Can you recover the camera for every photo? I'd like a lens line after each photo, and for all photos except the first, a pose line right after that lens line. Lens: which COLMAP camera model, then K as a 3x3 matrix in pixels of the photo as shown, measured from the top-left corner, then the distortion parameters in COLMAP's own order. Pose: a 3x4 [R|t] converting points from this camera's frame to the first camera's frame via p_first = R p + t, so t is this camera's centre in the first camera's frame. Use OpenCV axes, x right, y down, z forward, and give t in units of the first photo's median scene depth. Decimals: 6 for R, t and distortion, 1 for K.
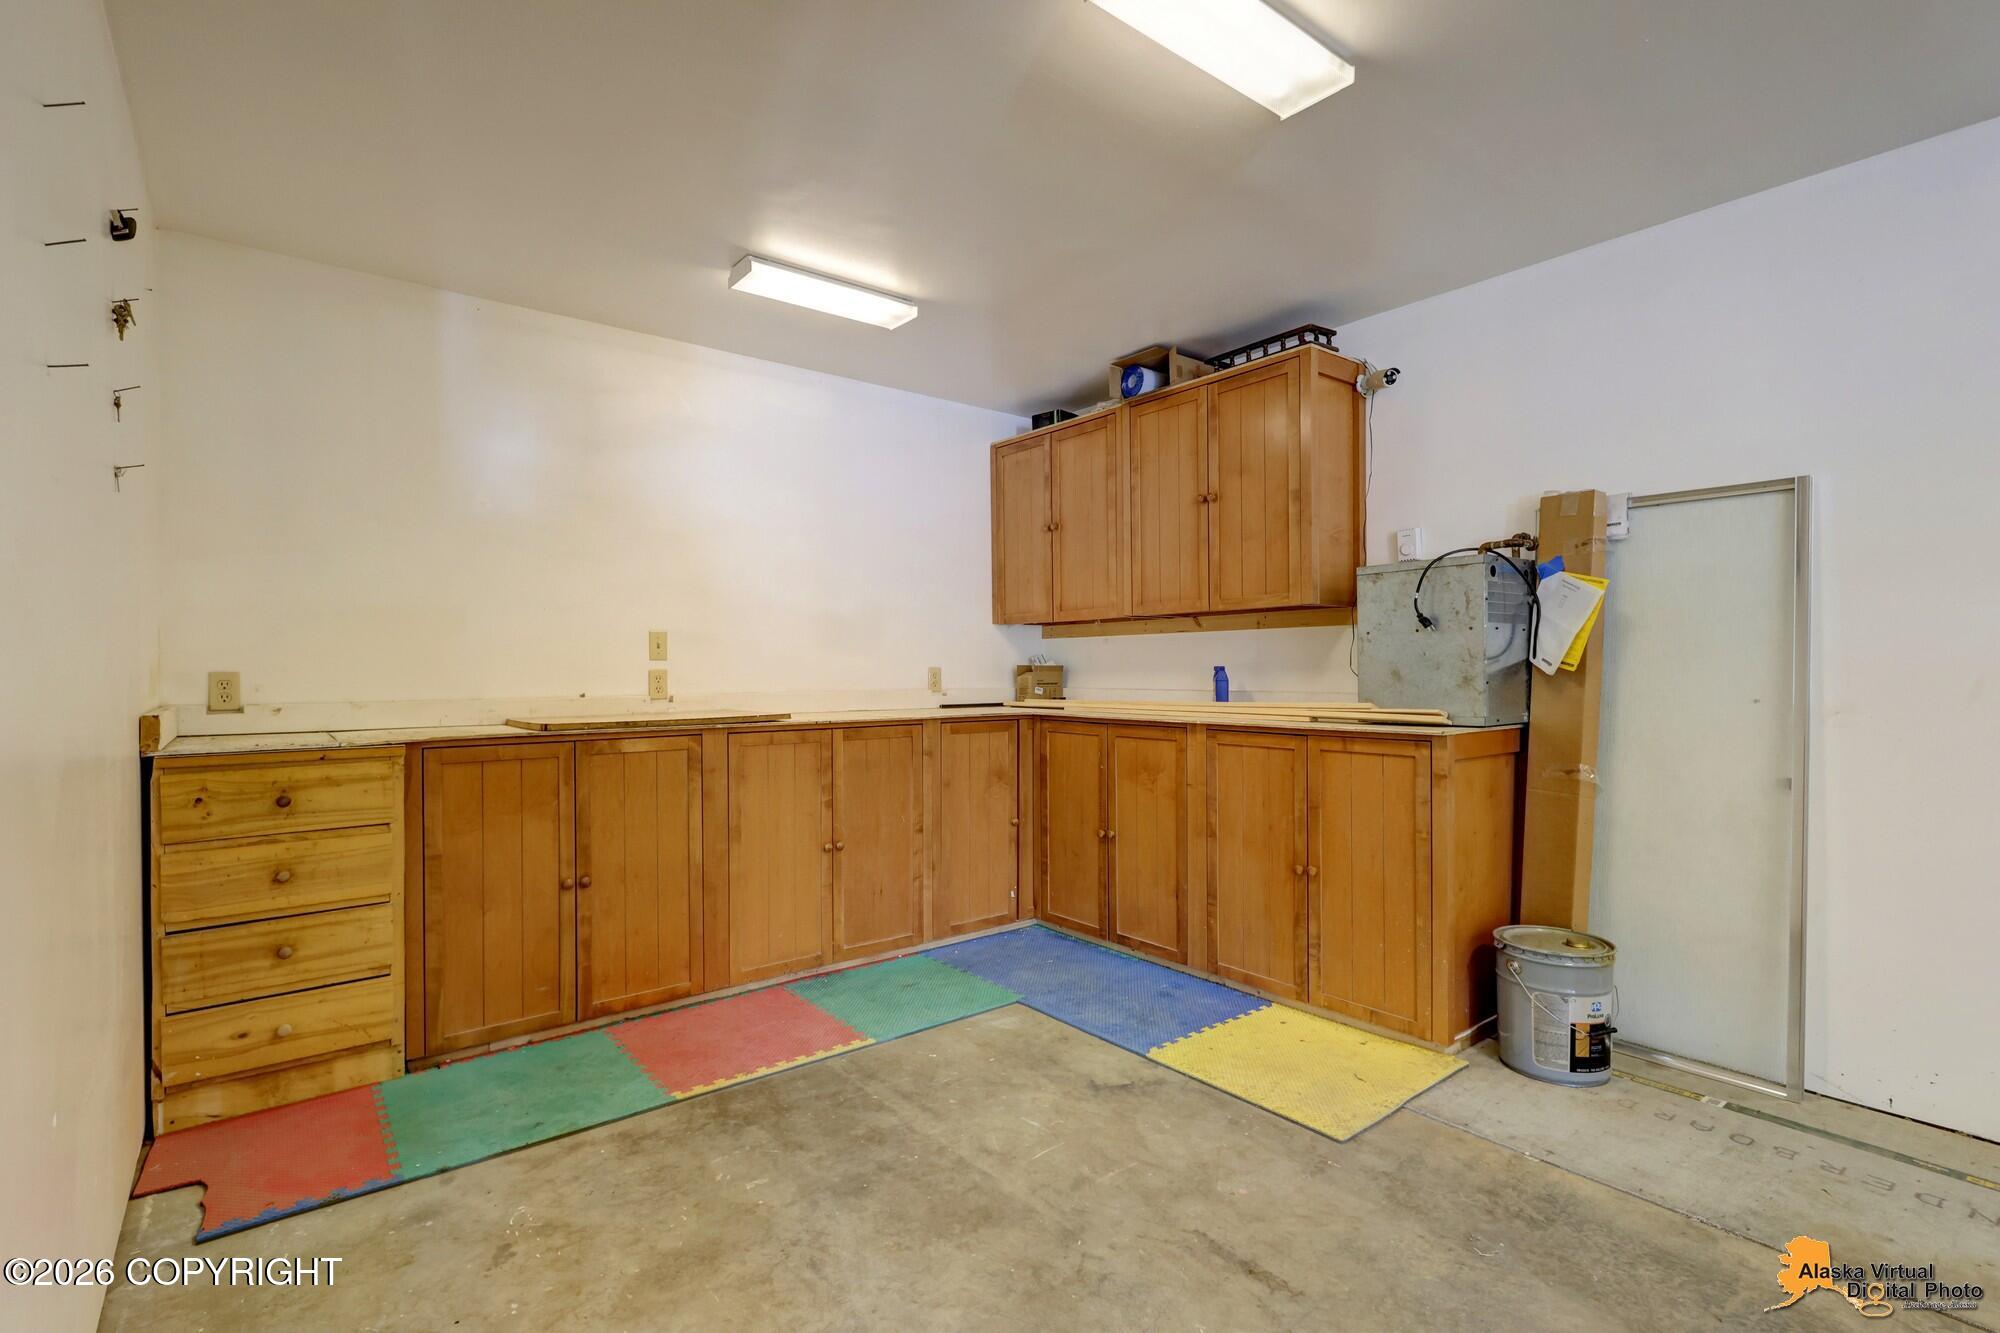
lens RADIAL K [[959.7, 0, 1010.9], [0, 959.7, 679.9], [0, 0, 1]] dist [0.011175, -0.005577]
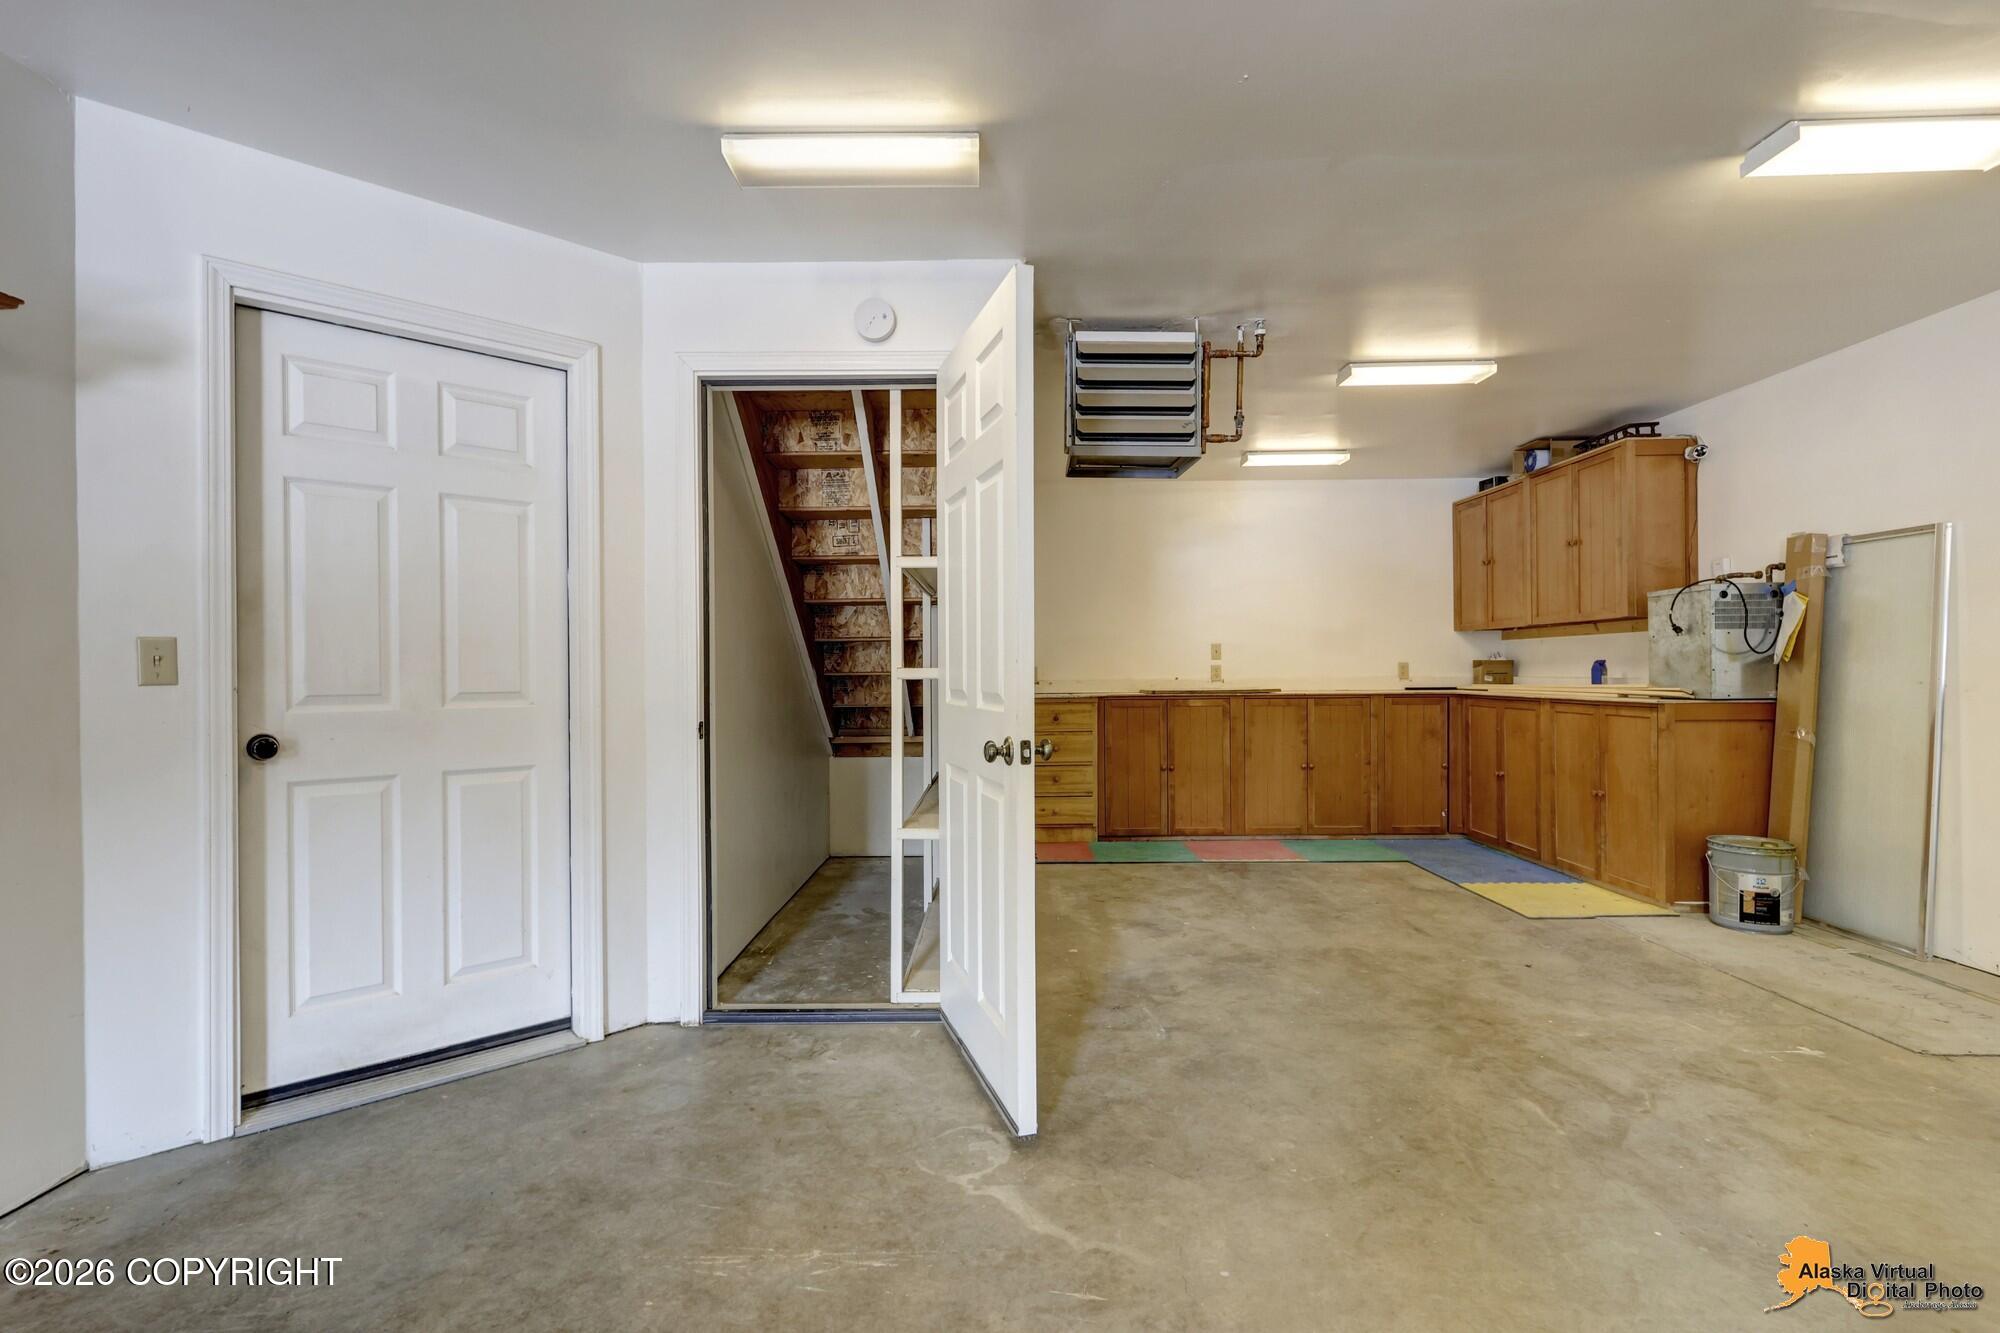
lens RADIAL K [[866.8, 0, 999.9], [0, 866.8, 670.6], [0, 0, 1]] dist [-0.000787, -0.000066]
pose [[0.780288, -0.001750, -0.625418, 0.375457], [-0.000739, 0.999993, -0.003720, 0.007624], [0.625420, 0.003365, 0.780281, -0.591726]]
